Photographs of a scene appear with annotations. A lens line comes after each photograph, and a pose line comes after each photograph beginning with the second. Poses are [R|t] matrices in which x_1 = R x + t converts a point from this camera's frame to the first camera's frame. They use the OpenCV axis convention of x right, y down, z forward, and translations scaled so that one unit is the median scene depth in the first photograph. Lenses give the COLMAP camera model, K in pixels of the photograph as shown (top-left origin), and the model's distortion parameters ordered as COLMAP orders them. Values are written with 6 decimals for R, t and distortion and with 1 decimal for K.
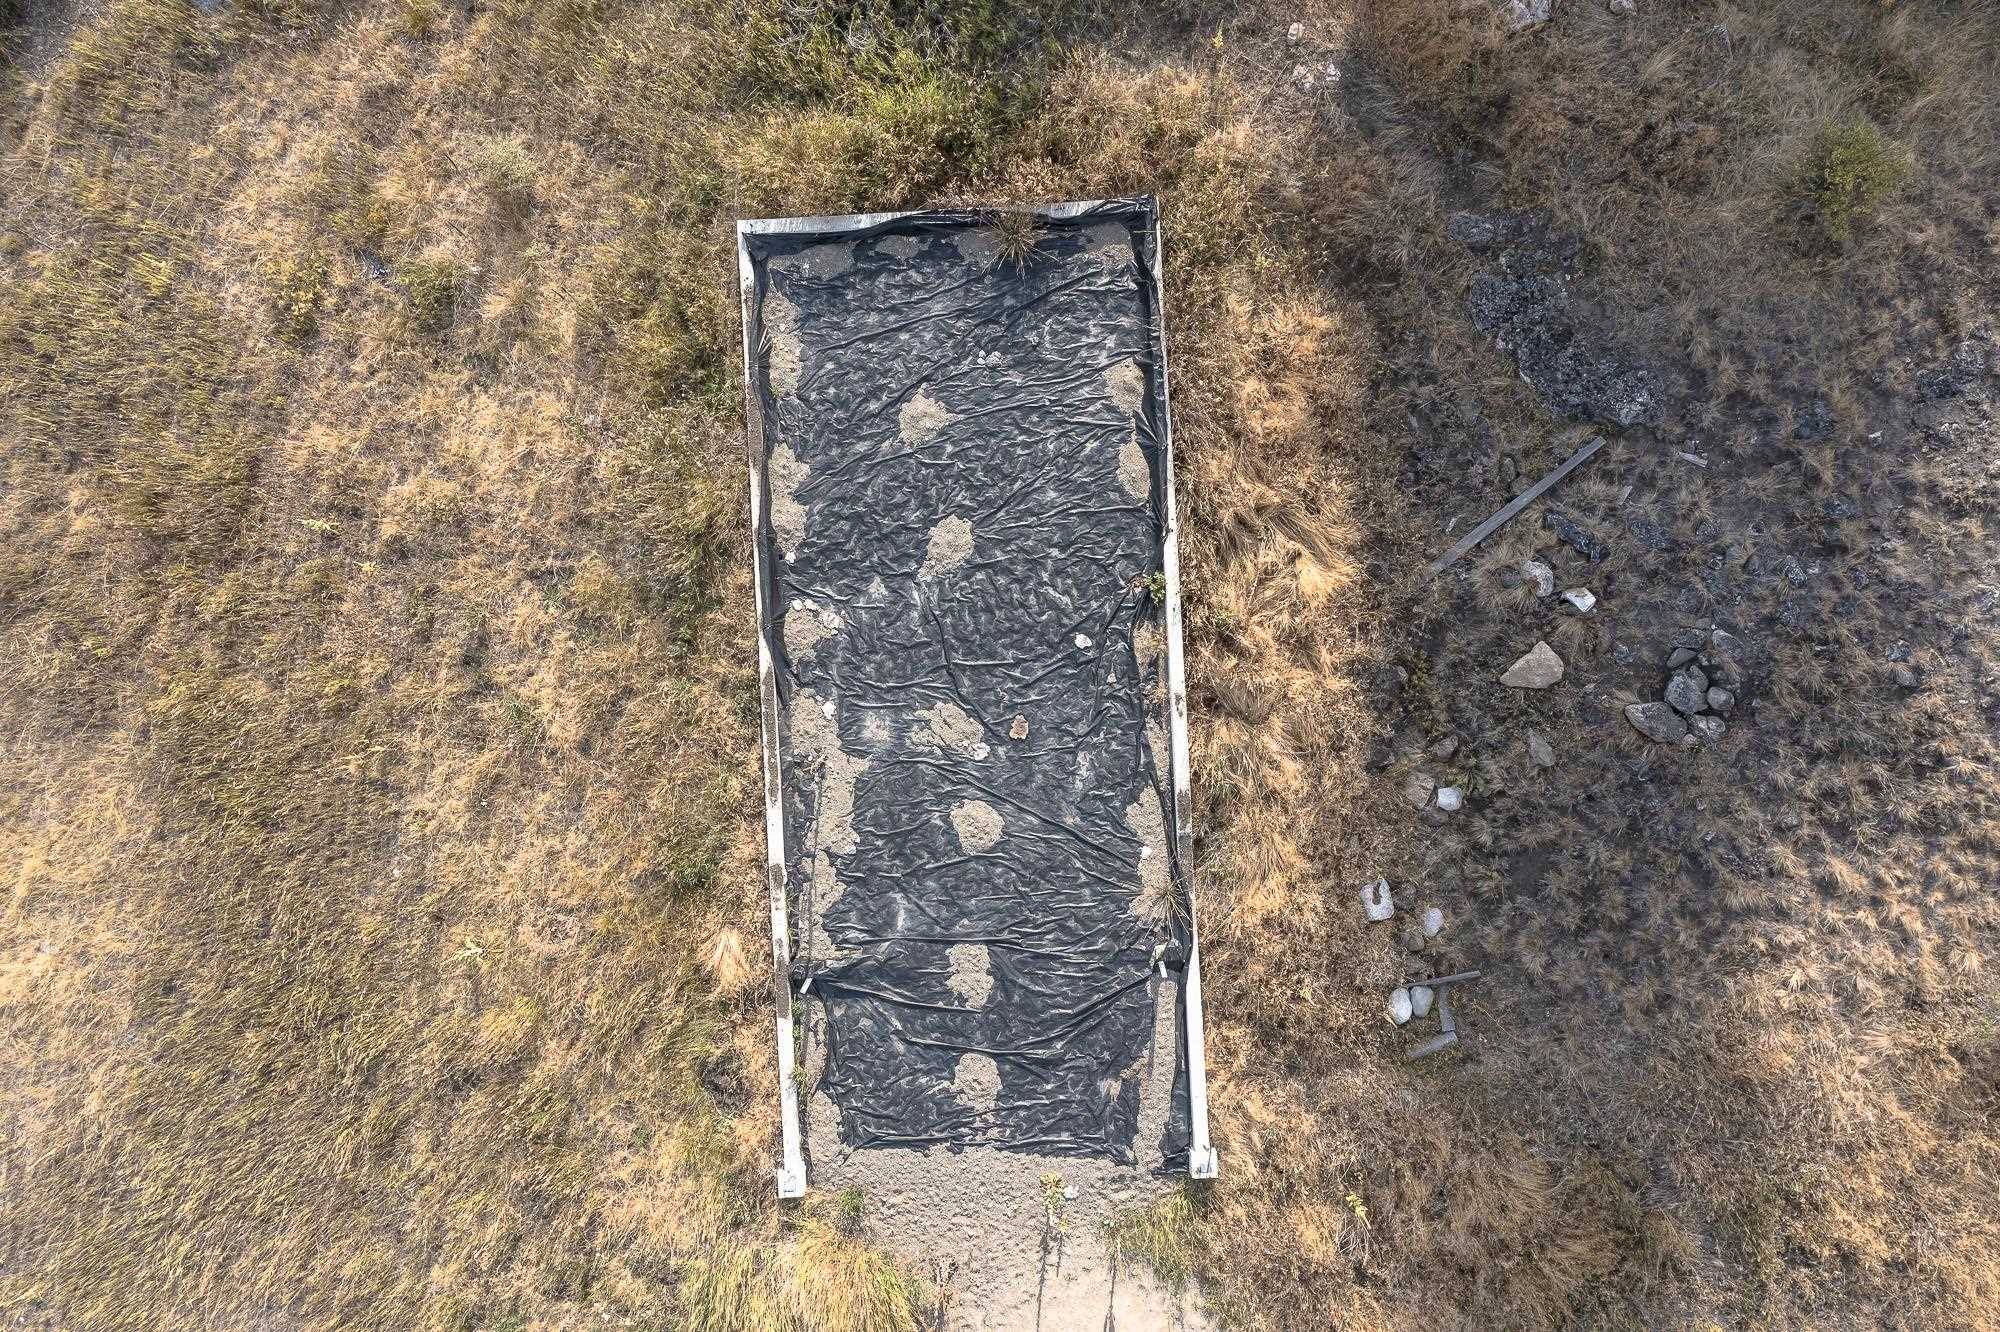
lens RADIAL K [[1606.1, 0, 990.8], [0, 1606.1, 675.2], [0, 0, 1]] dist [0.004521, 0.004510]
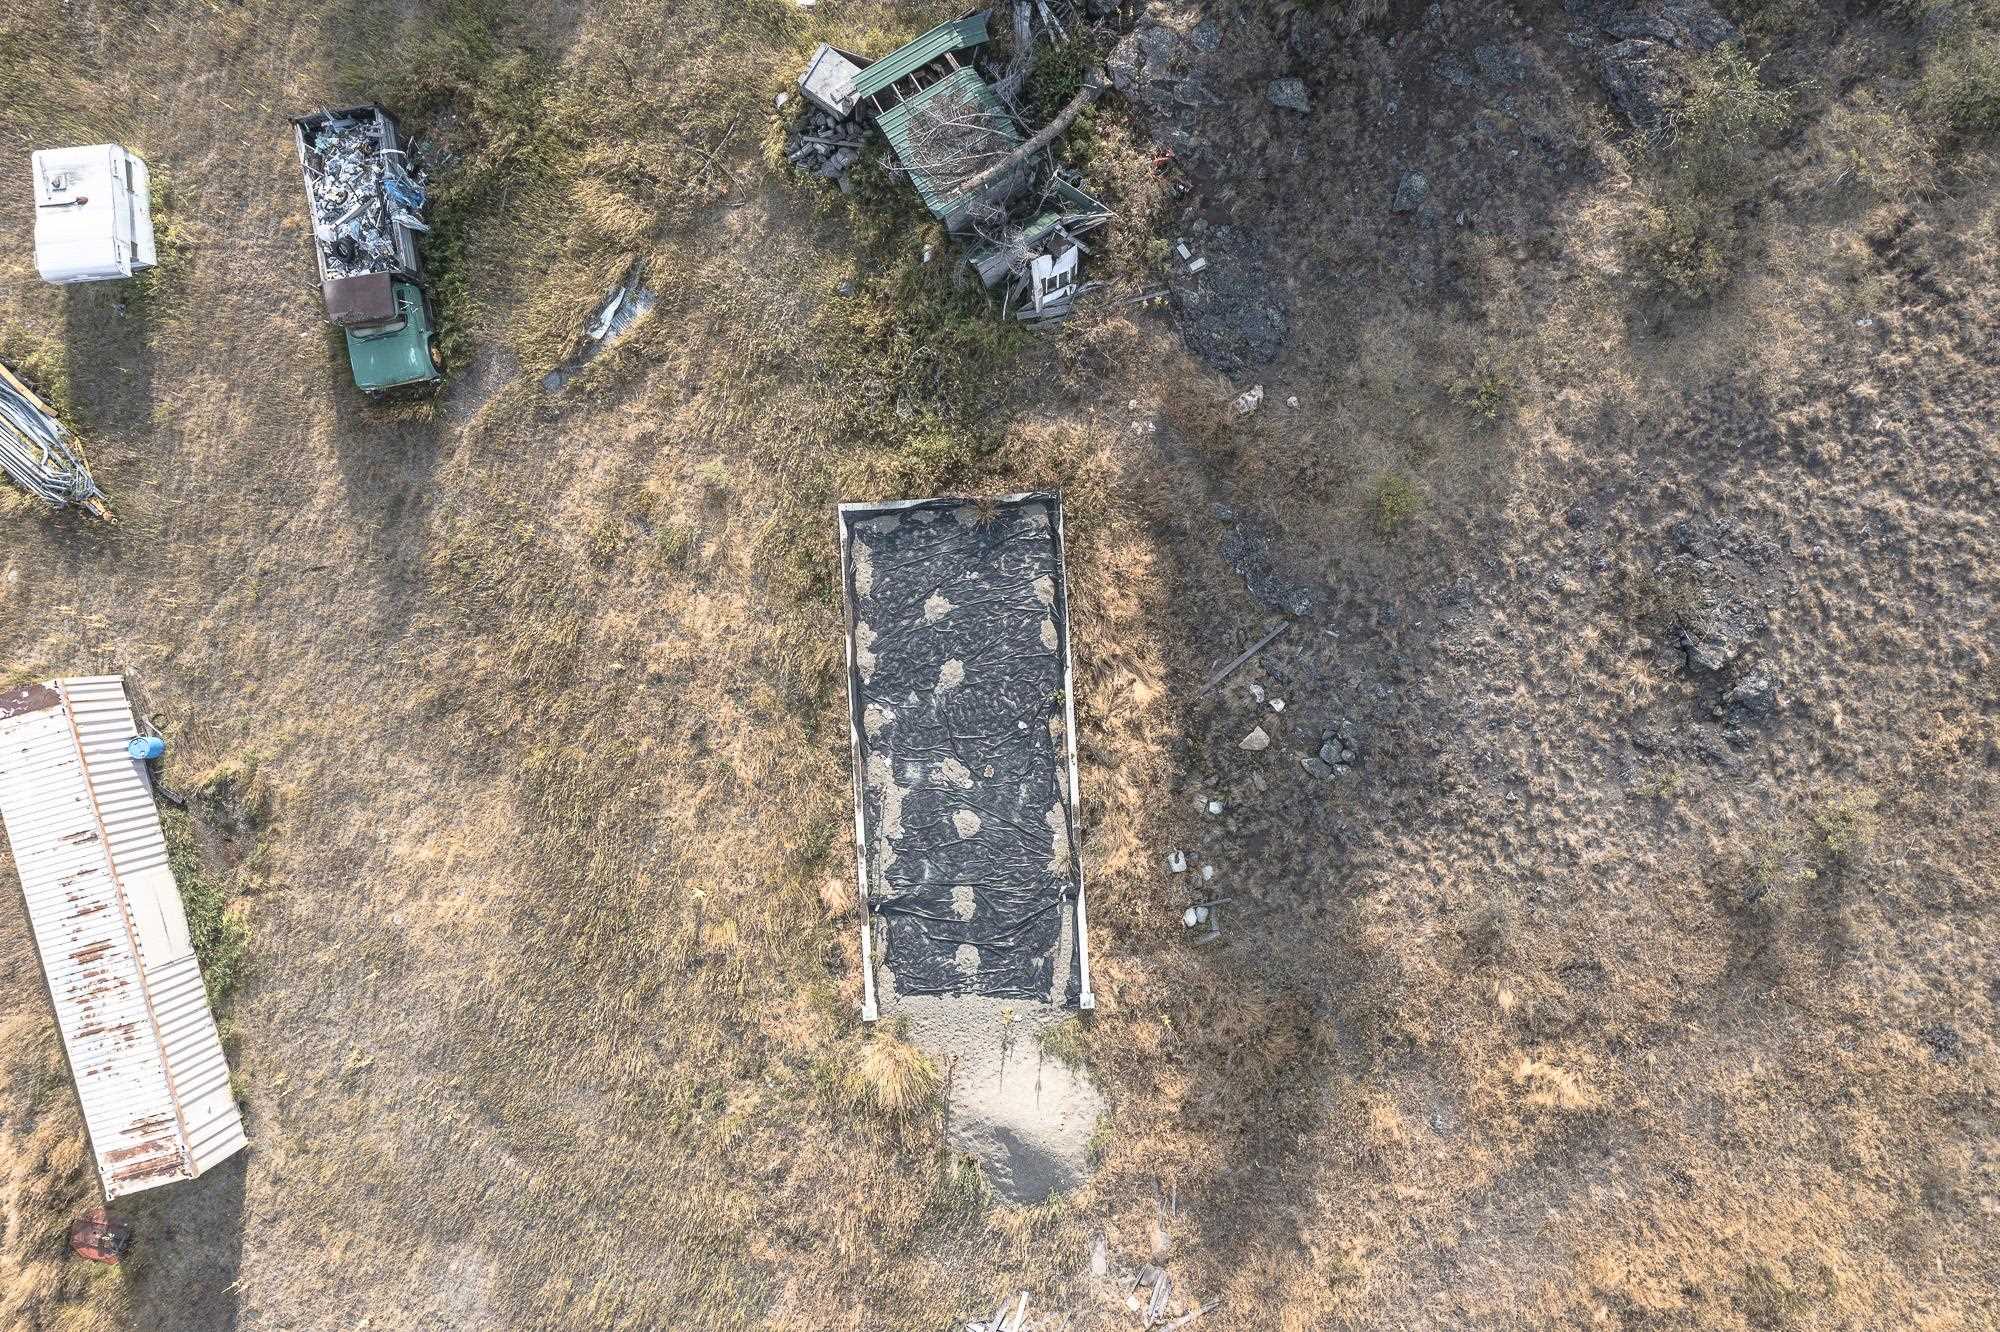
lens RADIAL K [[1606.1, 0, 1014.9], [0, 1606.1, 662.9], [0, 0, 1]] dist [0.004521, 0.004510]
pose [[0.999903, -0.005189, 0.012945, 0.024417], [0.005270, 0.999967, -0.006218, -0.083133], [-0.012913, 0.006285, 0.999897, -0.890486]]
